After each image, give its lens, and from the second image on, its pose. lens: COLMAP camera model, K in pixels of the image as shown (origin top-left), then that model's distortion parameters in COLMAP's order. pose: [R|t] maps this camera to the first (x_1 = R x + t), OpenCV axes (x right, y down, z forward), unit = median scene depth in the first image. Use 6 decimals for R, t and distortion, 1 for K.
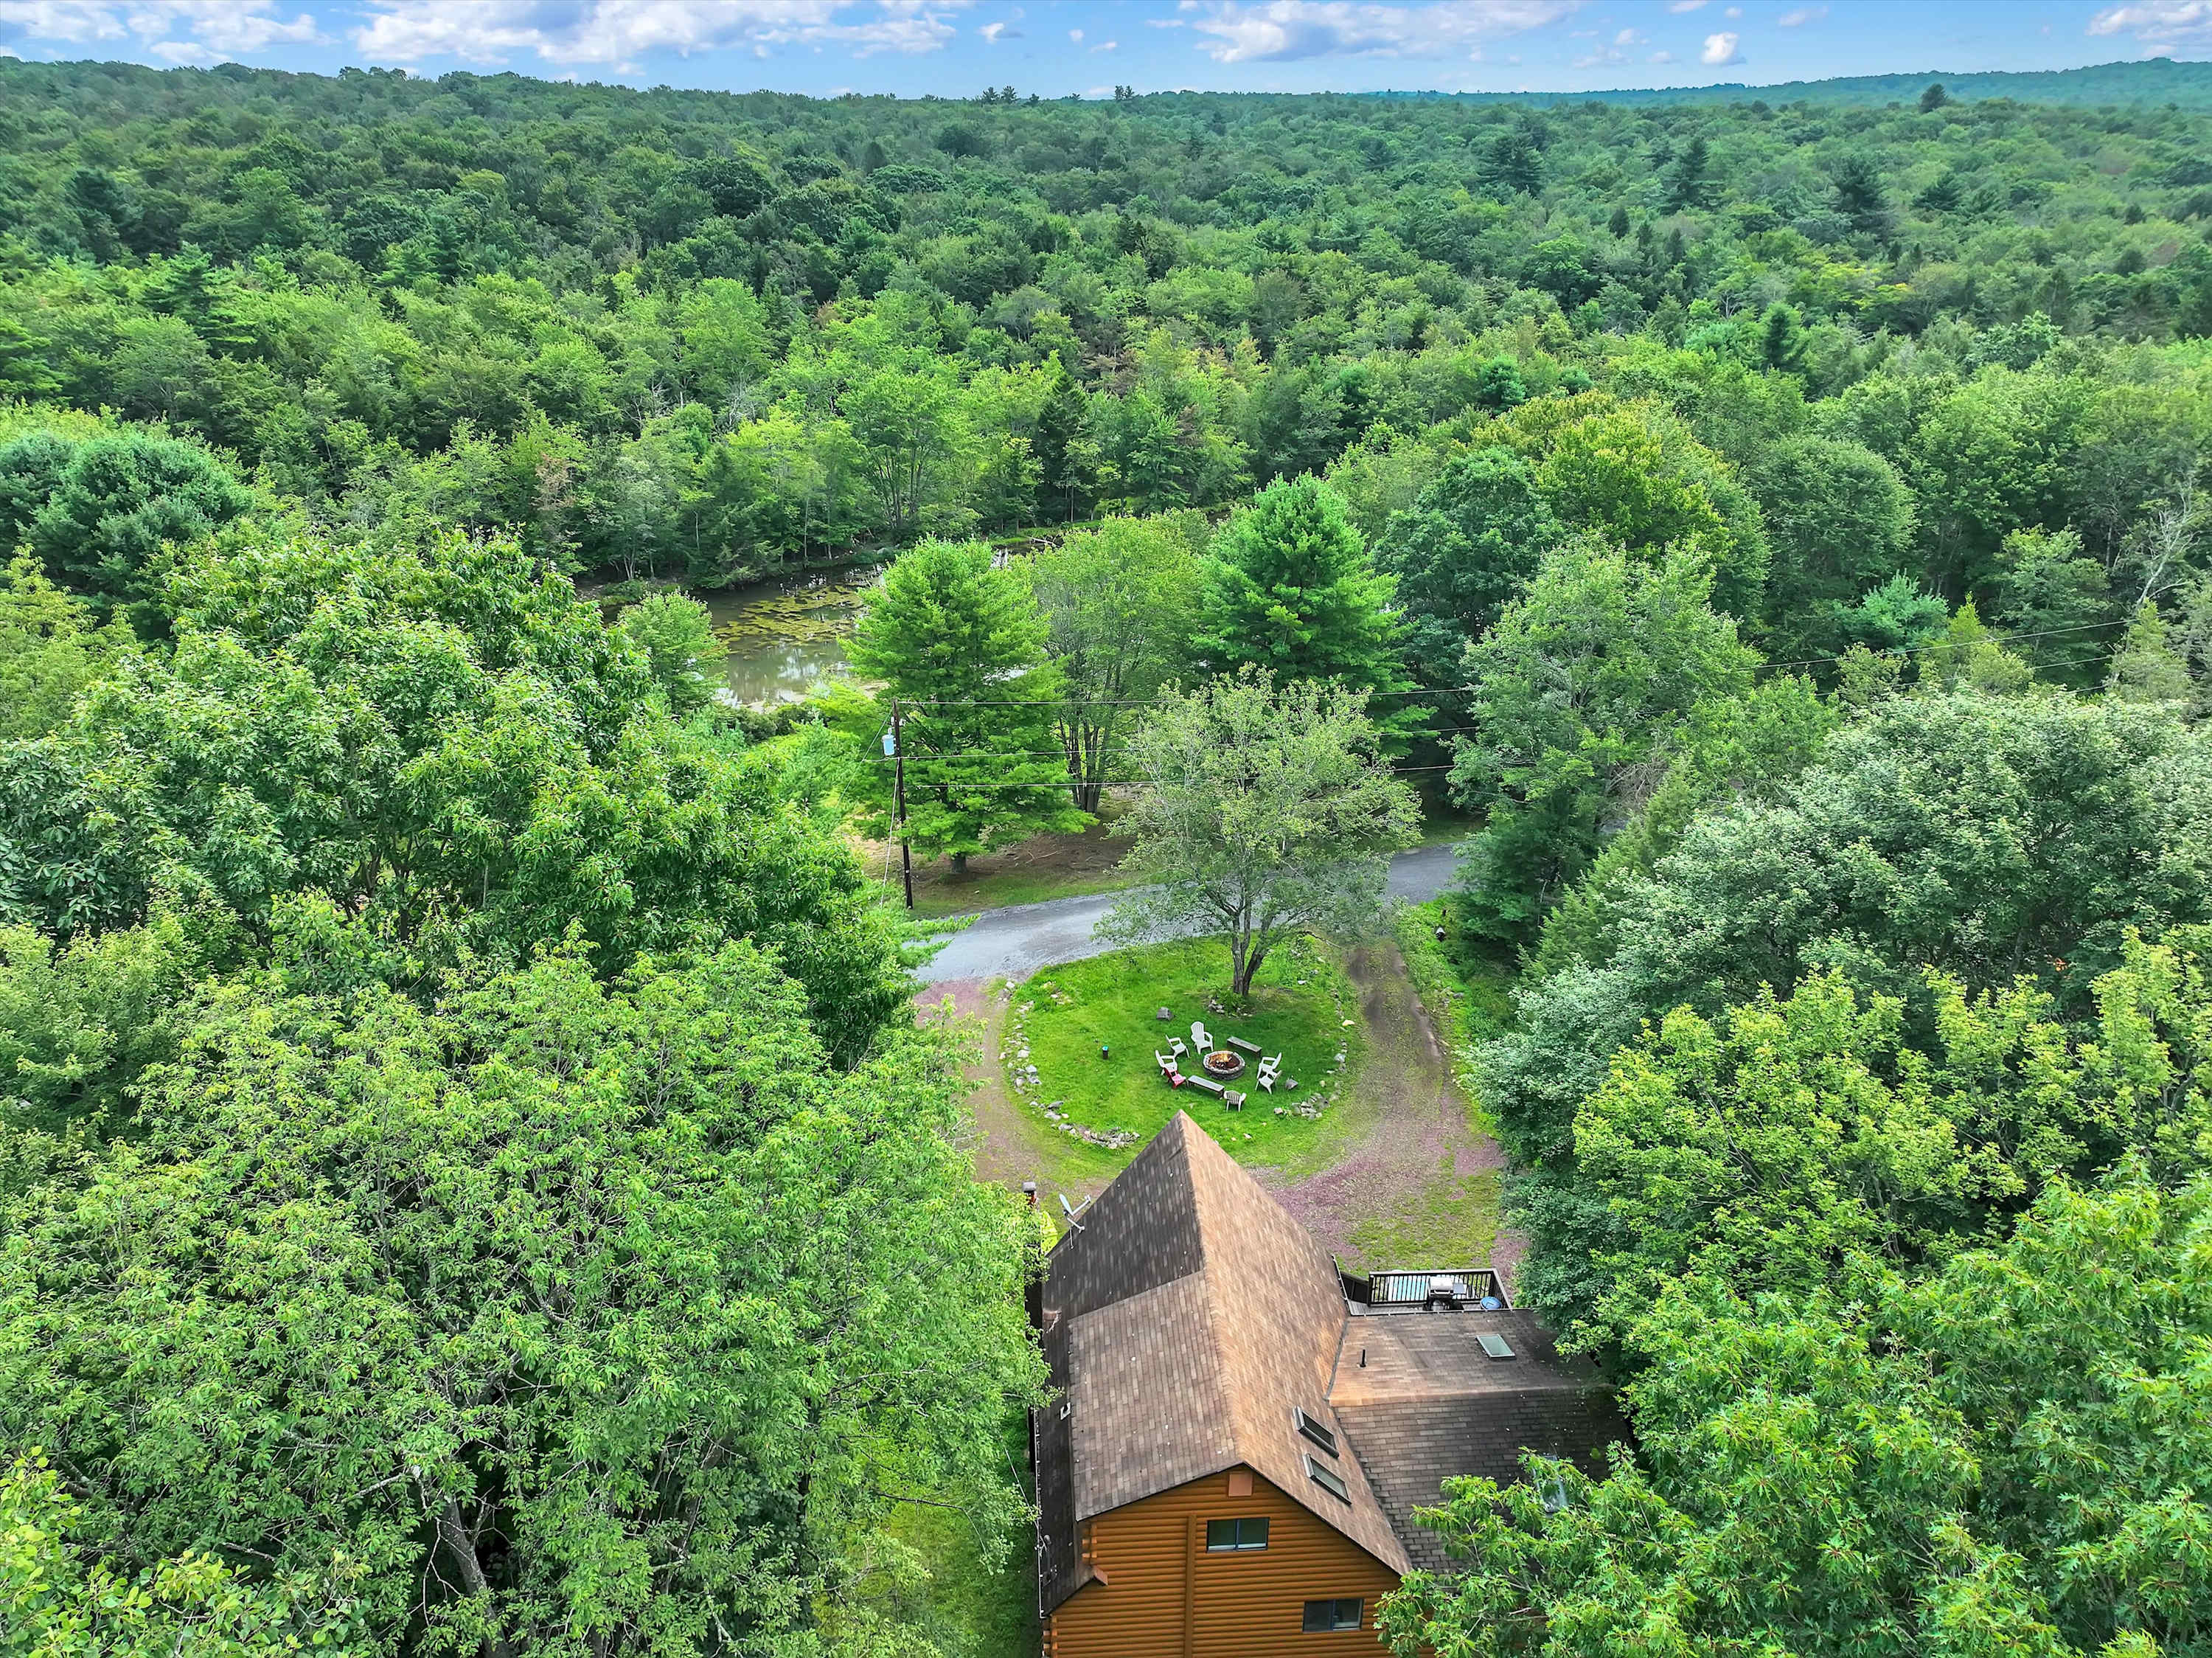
lens RADIAL K [[1552.9, 0, 1106.8], [0, 1552.9, 818.3], [0, 0, 1]] dist [-0.001041, 0.017067]
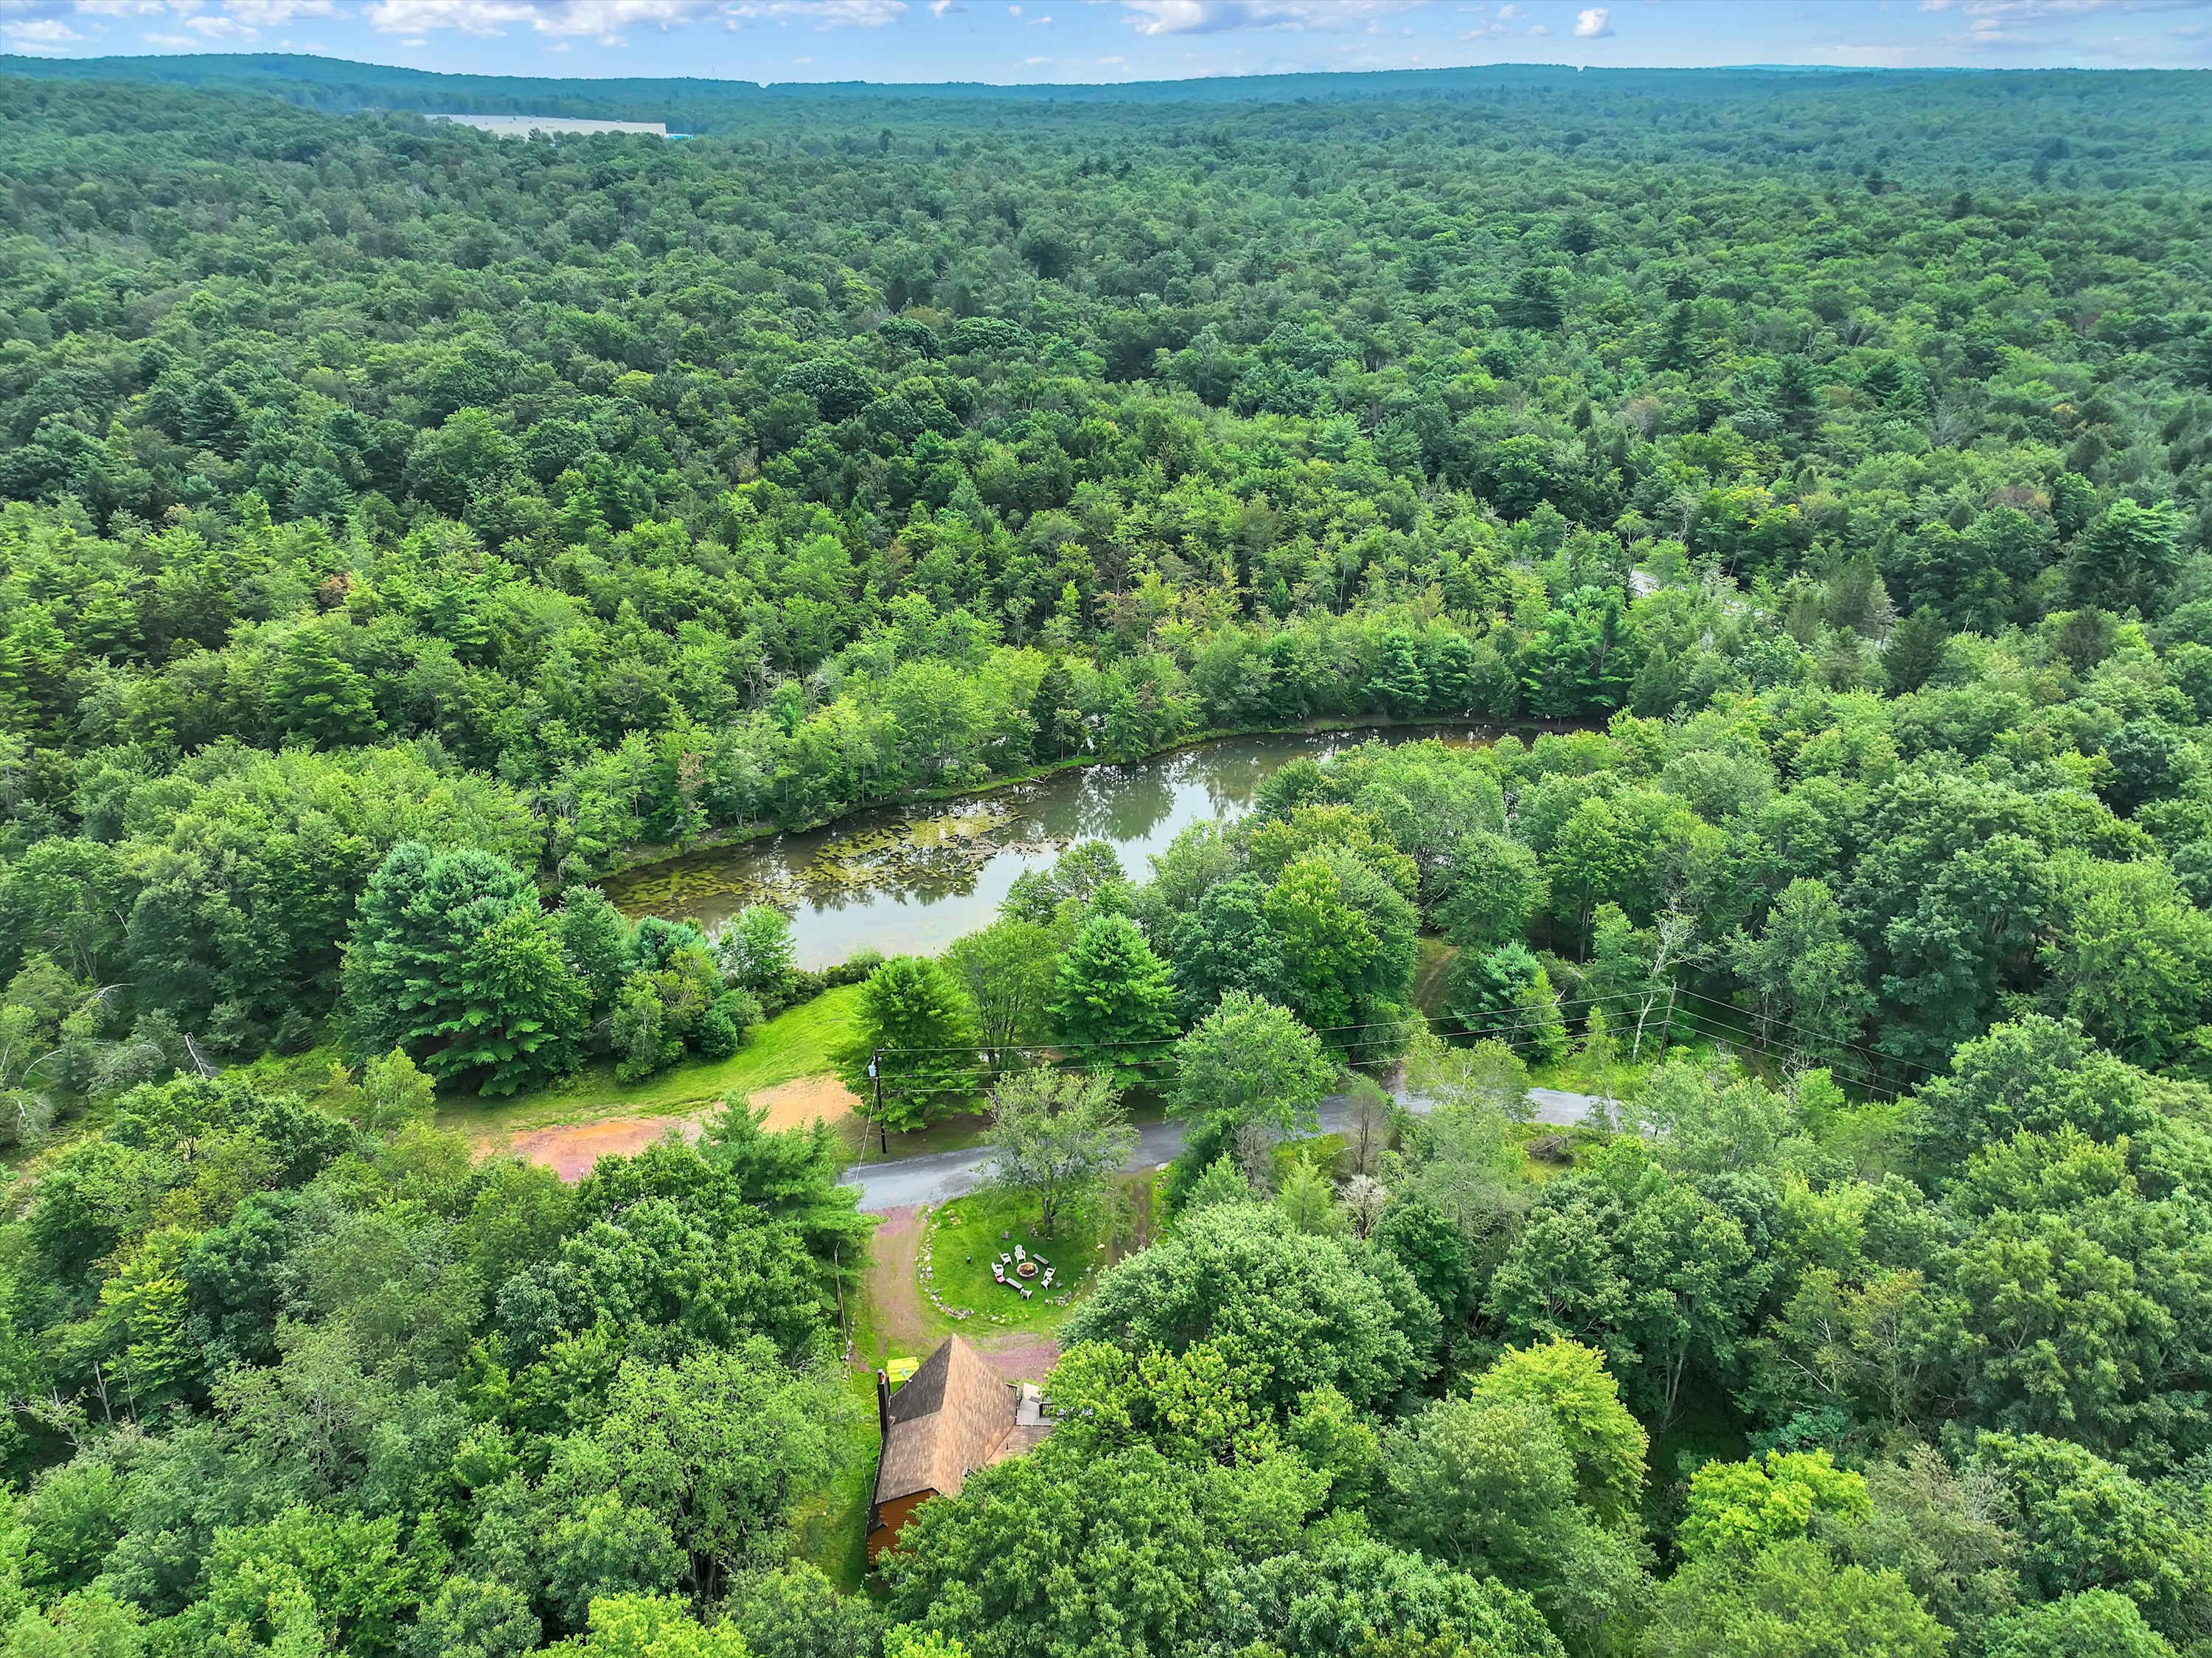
lens RADIAL K [[1552.9, 0, 1106.8], [0, 1552.9, 818.3], [0, 0, 1]] dist [-0.001041, 0.017067]
pose [[0.997327, 0.031826, -0.065767, 0.131133], [-0.030316, 0.999256, 0.023824, -0.211059], [0.066477, -0.021766, 0.997551, -0.426145]]
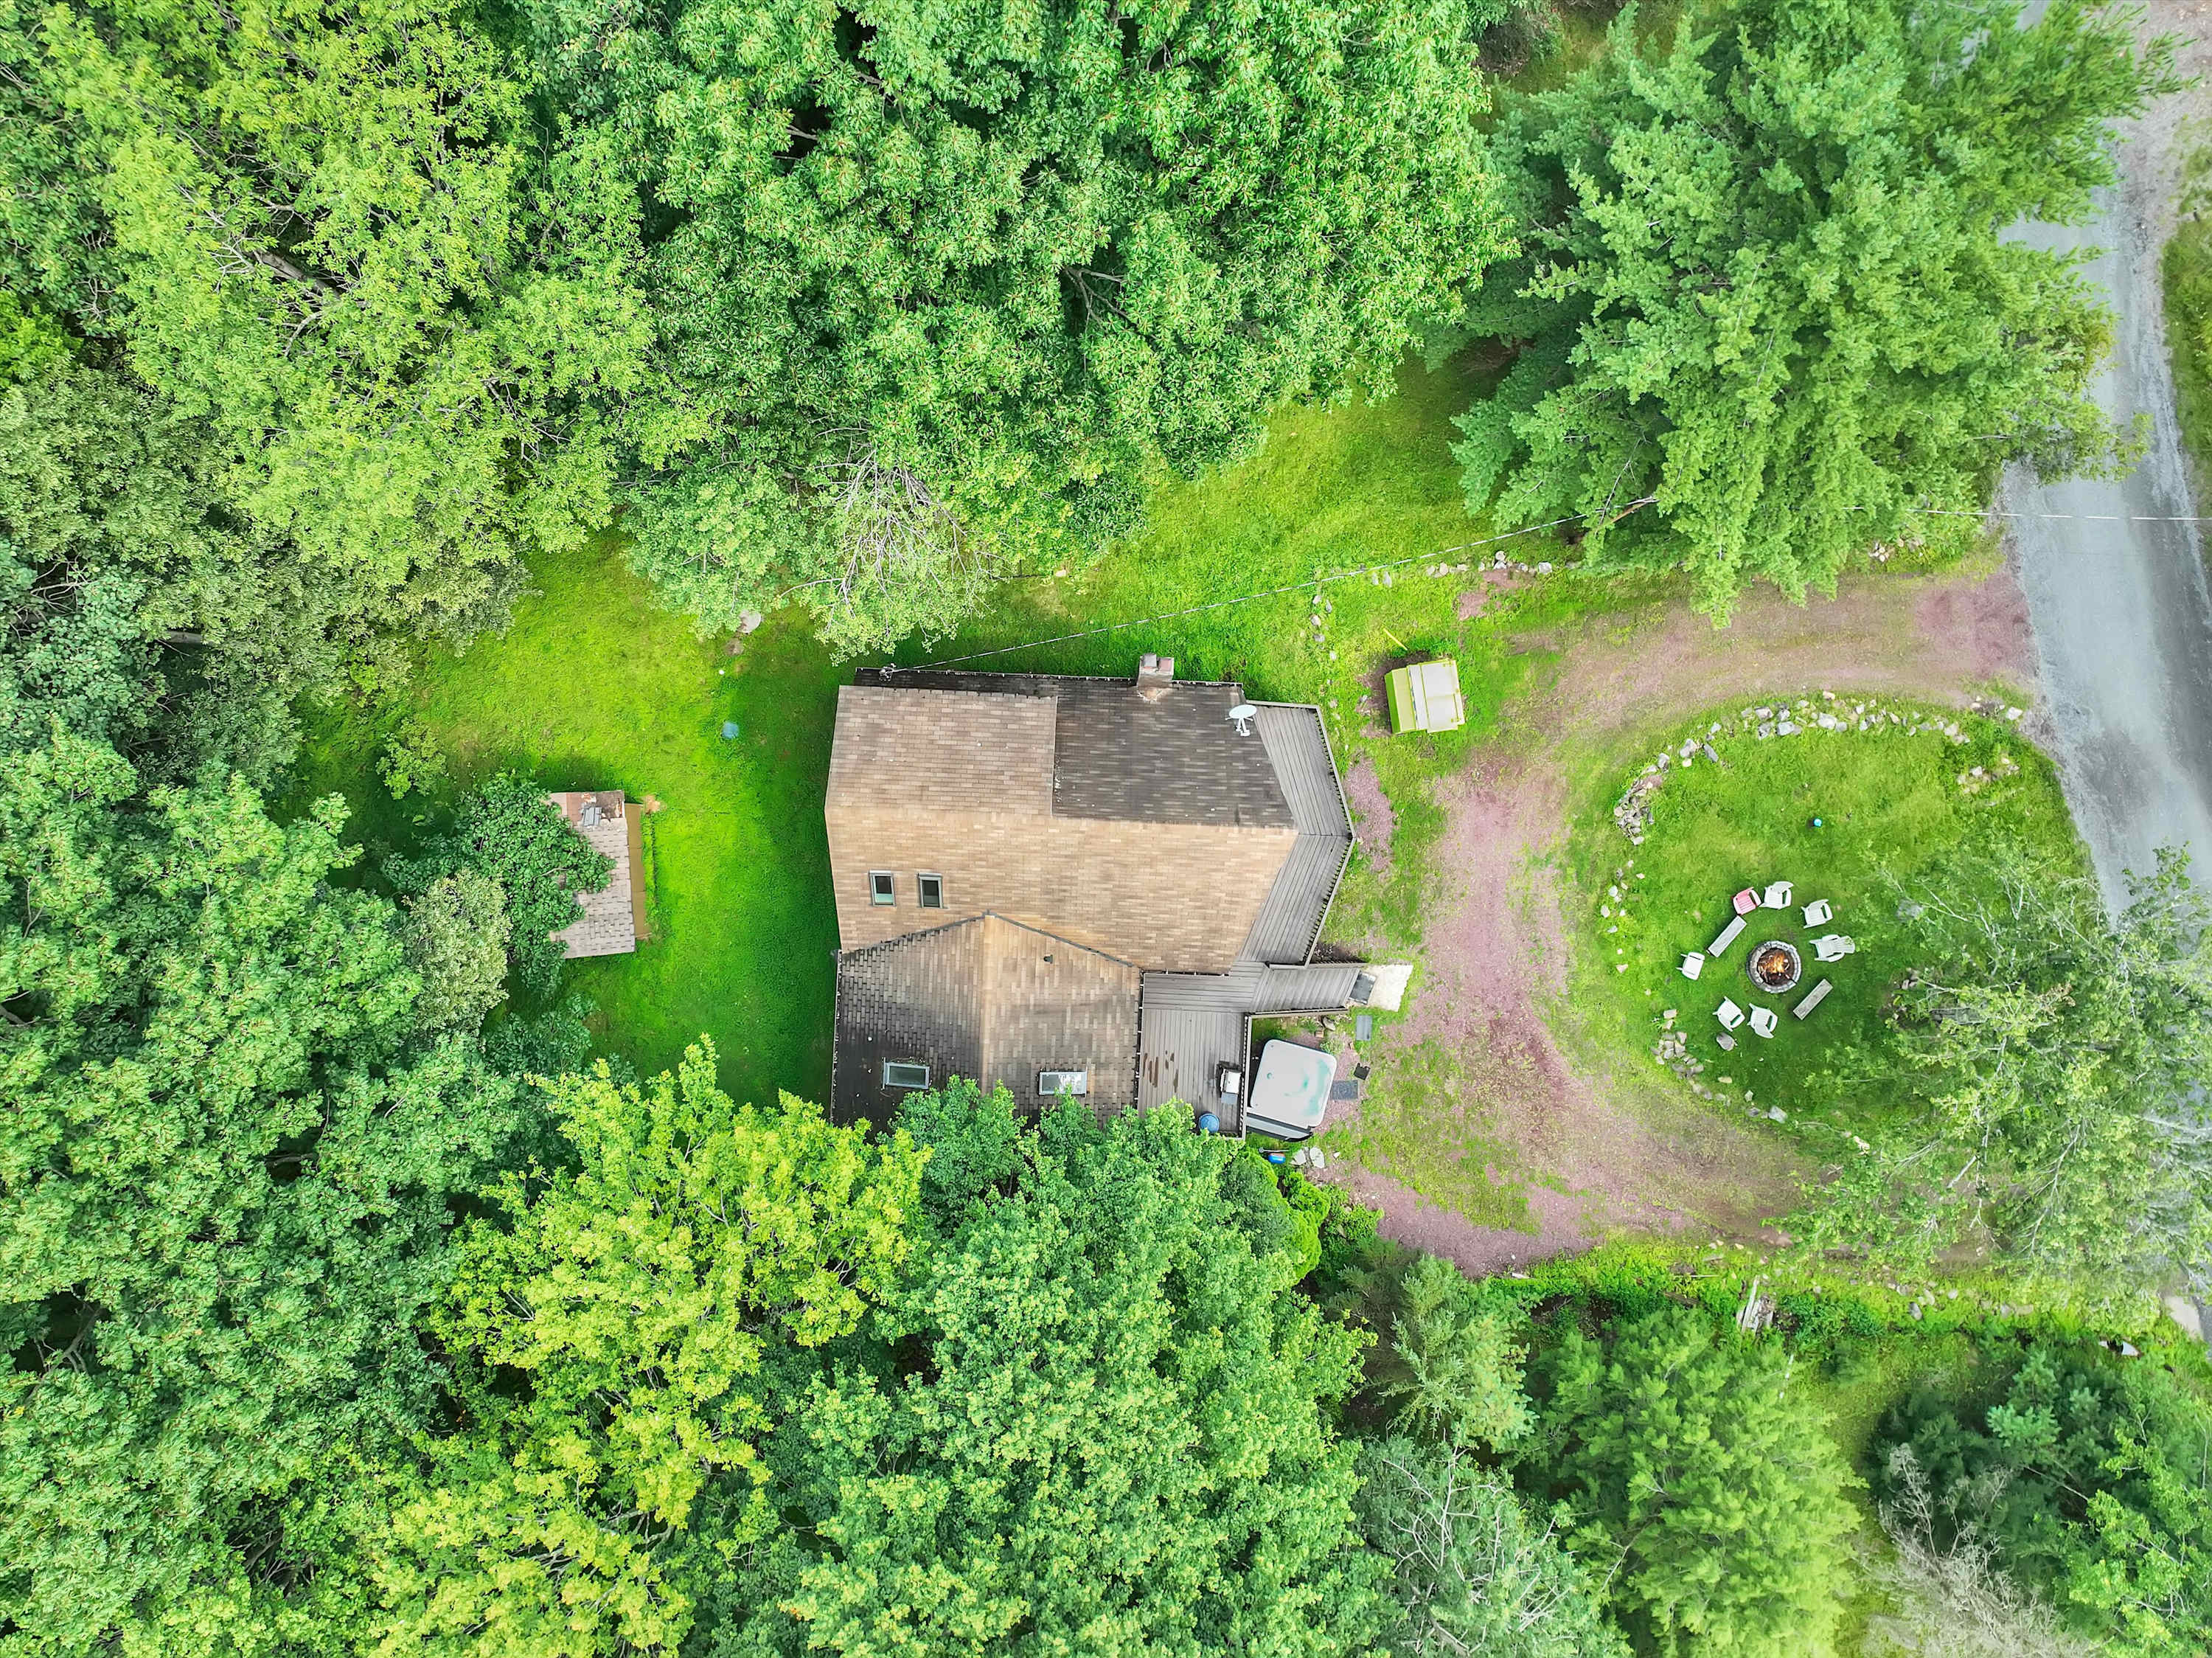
lens RADIAL K [[1552.9, 0, 1106.8], [0, 1552.9, 818.3], [0, 0, 1]] dist [-0.001041, 0.017067]
pose [[-0.103609, 0.994568, -0.010010, 0.019629], [-0.402599, -0.032734, 0.914791, -0.201062], [0.909494, 0.098811, 0.403803, 0.162325]]
